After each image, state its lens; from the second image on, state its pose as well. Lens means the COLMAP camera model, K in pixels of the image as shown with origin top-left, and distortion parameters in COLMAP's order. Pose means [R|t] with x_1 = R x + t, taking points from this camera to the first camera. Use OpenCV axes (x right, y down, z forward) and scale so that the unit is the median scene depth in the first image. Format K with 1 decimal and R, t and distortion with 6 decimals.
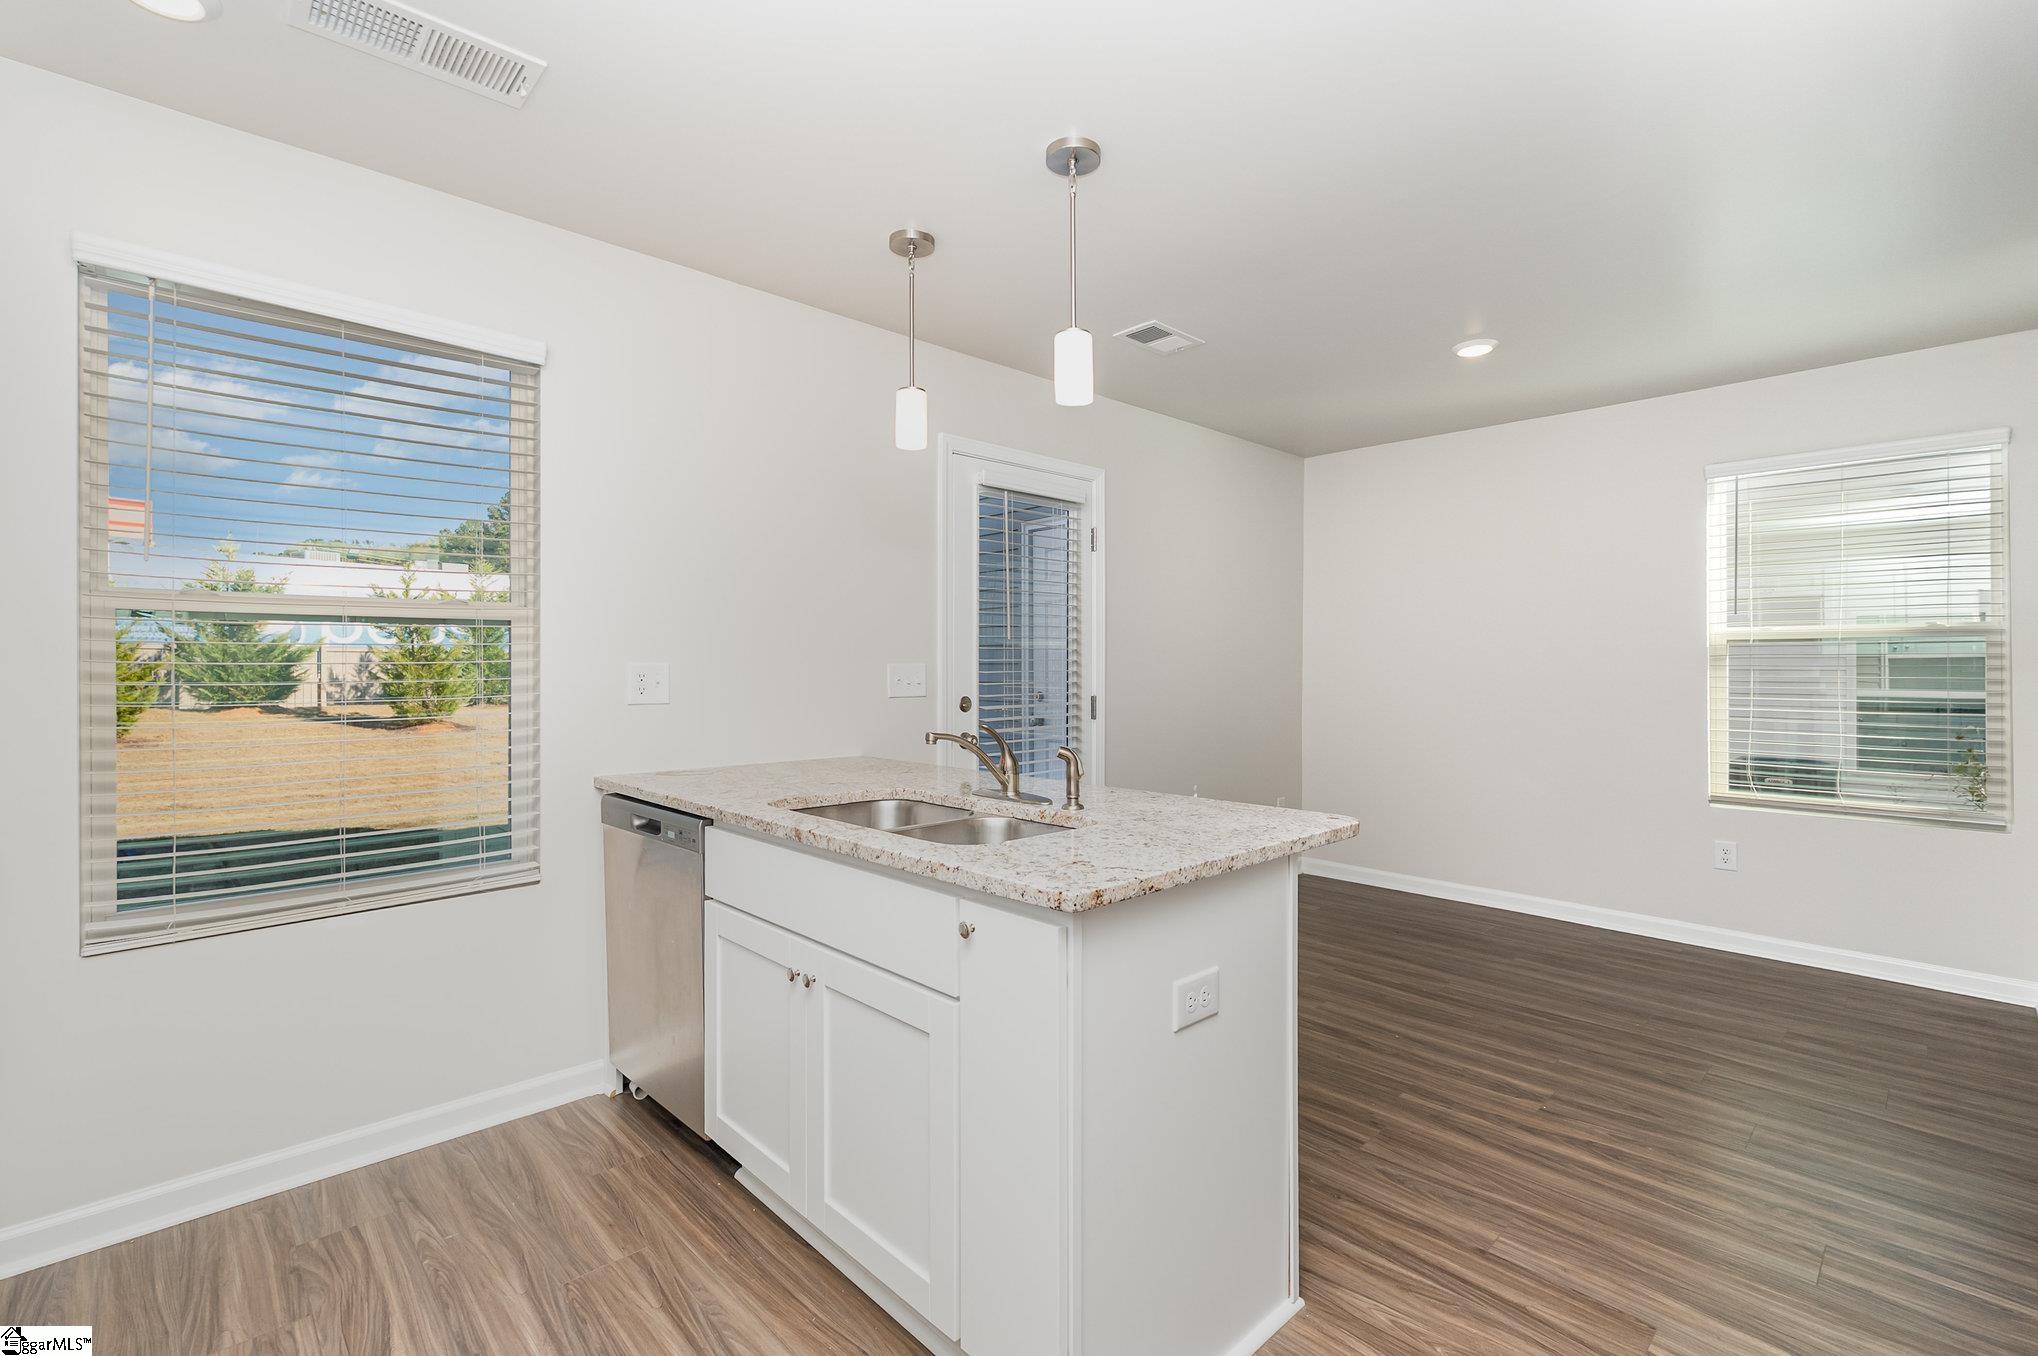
lens RADIAL K [[903.8, 0, 1012.7], [0, 903.8, 666.5], [0, 0, 1]] dist [-0.003686, -0.000727]
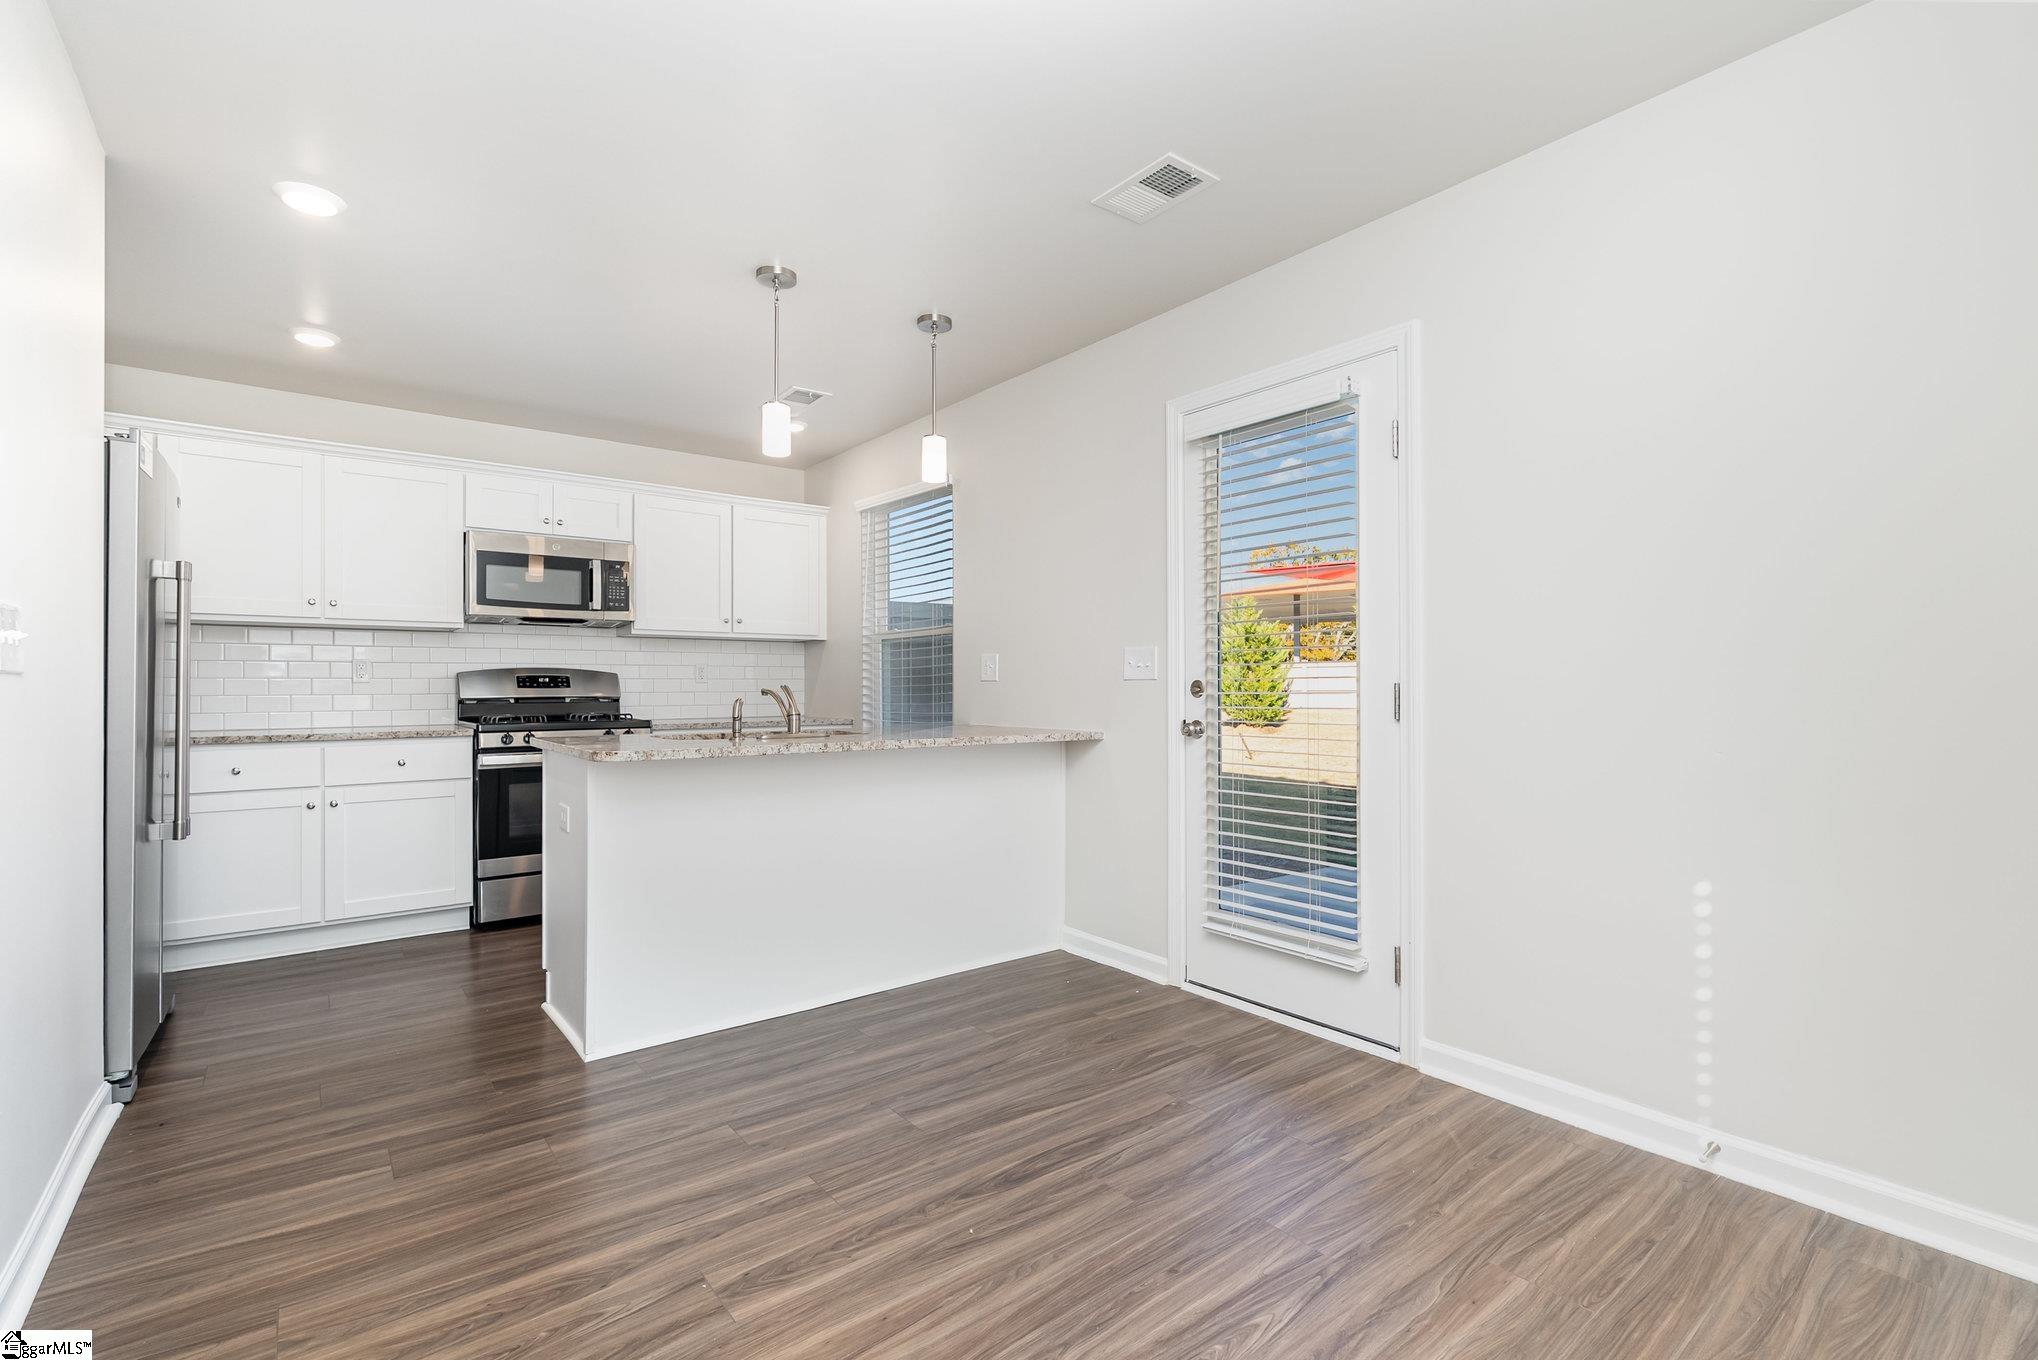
lens RADIAL K [[903.8, 0, 1018.4], [0, 903.8, 683.6], [0, 0, 1]] dist [-0.003686, -0.000727]
pose [[-0.086080, -0.002260, -0.996286, 0.891428], [-0.002092, 0.999996, -0.002087, 0.040698], [0.996286, 0.001904, -0.086085, 0.936057]]
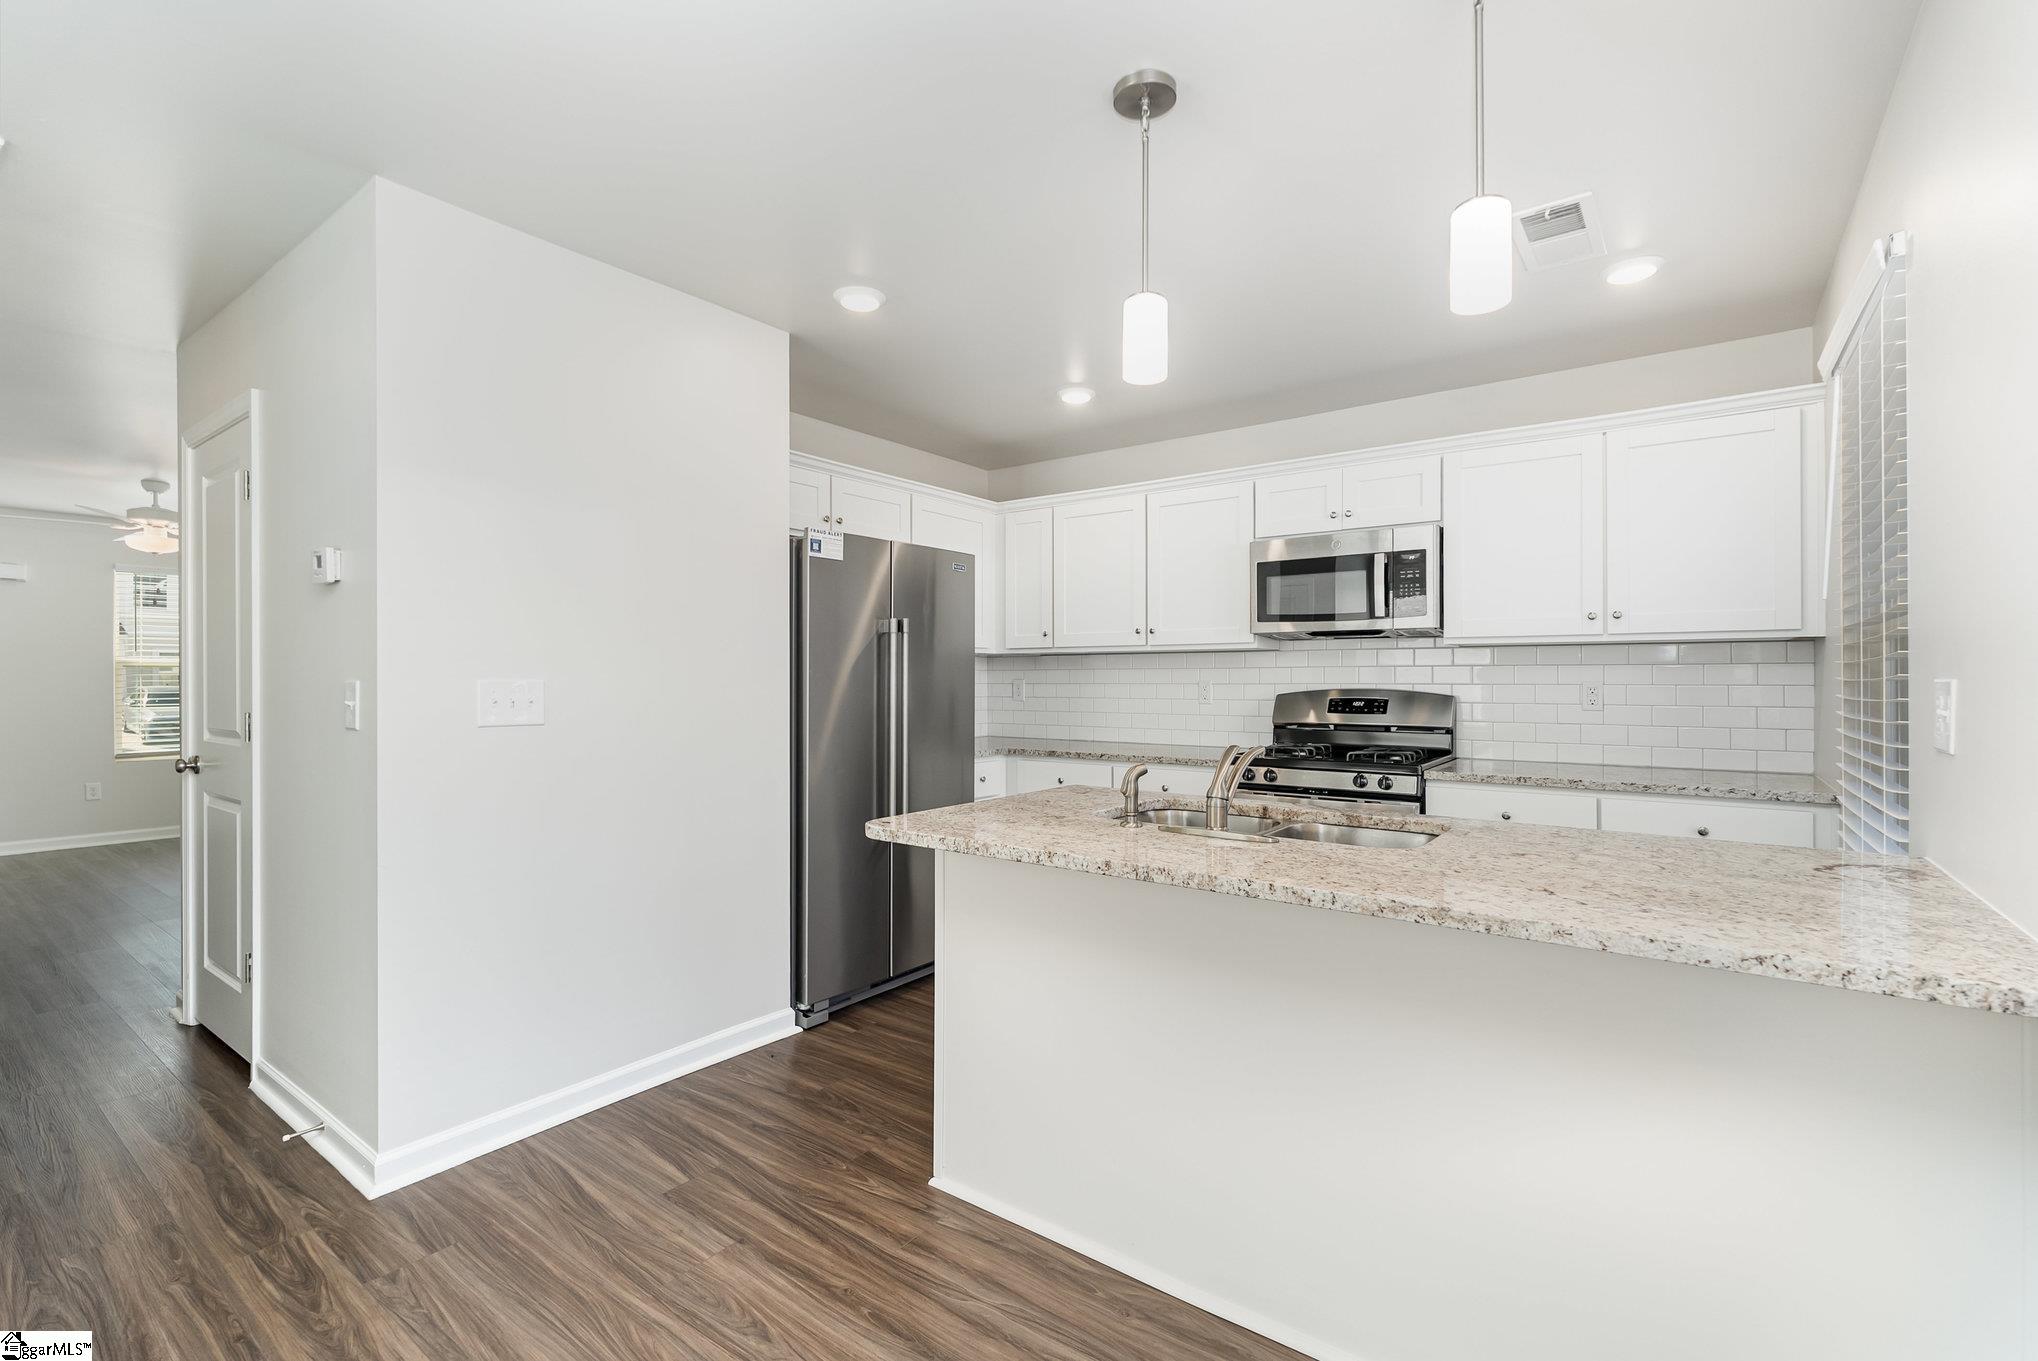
lens RADIAL K [[903.8, 0, 1021.8], [0, 903.8, 675.9], [0, 0, 1]] dist [-0.003686, -0.000727]
pose [[-0.984190, 0.000909, -0.177115, 0.212687], [0.000417, 0.999996, 0.002816, -0.004586], [0.177117, 0.002698, -0.984186, 1.150128]]
